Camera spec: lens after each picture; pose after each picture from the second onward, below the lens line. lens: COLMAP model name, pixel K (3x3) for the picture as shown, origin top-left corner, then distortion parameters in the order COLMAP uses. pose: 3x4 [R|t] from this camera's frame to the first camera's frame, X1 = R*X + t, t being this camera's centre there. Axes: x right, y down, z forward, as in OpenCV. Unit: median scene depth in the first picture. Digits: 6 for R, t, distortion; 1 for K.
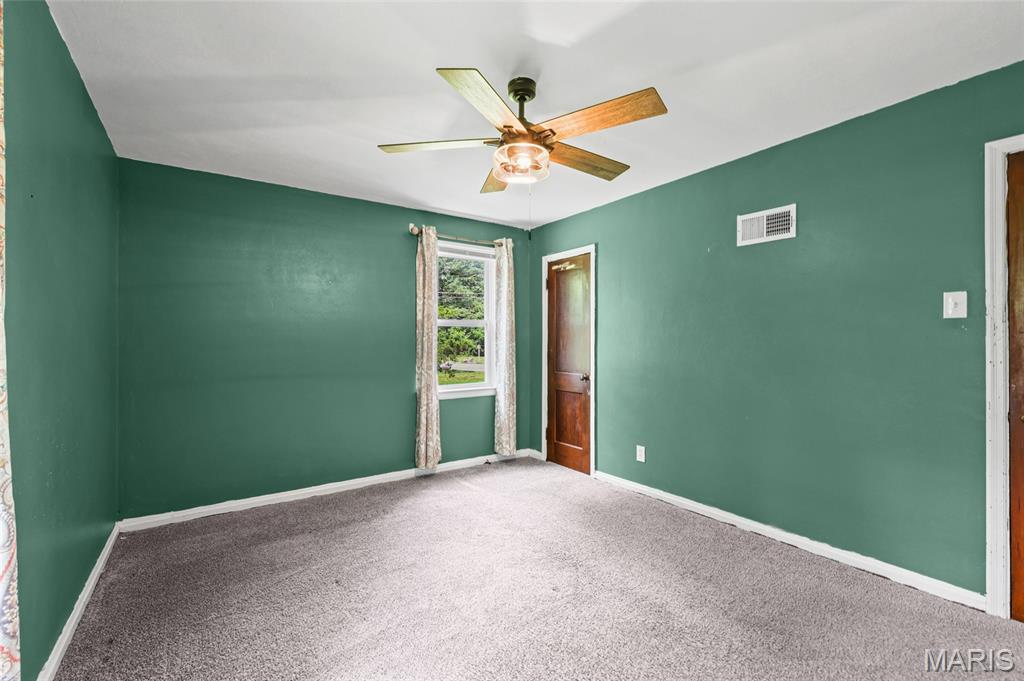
lens RADIAL K [[442.6, 0, 503.9], [0, 442.6, 339.5], [0, 0, 1]] dist [0.002023, 0.000364]
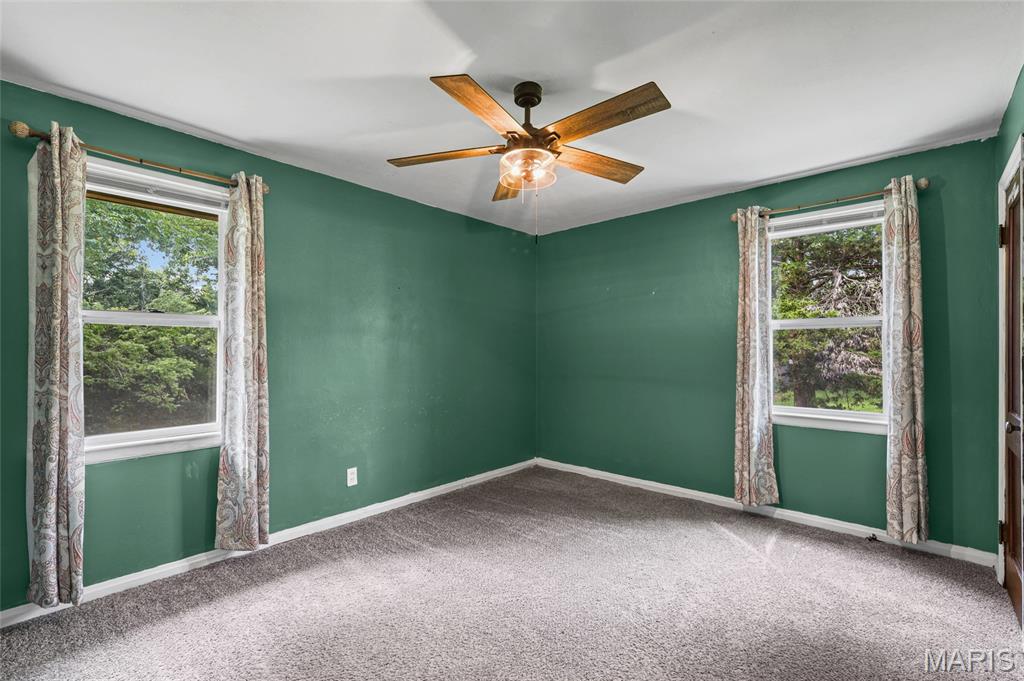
lens RADIAL K [[442.6, 0, 513.1], [0, 442.6, 345.7], [0, 0, 1]] dist [0.002023, 0.000364]
pose [[0.232678, -0.003258, -0.972548, 0.543139], [0.005198, 0.999984, -0.002106, -0.002031], [0.972540, -0.004565, 0.232691, 0.405186]]
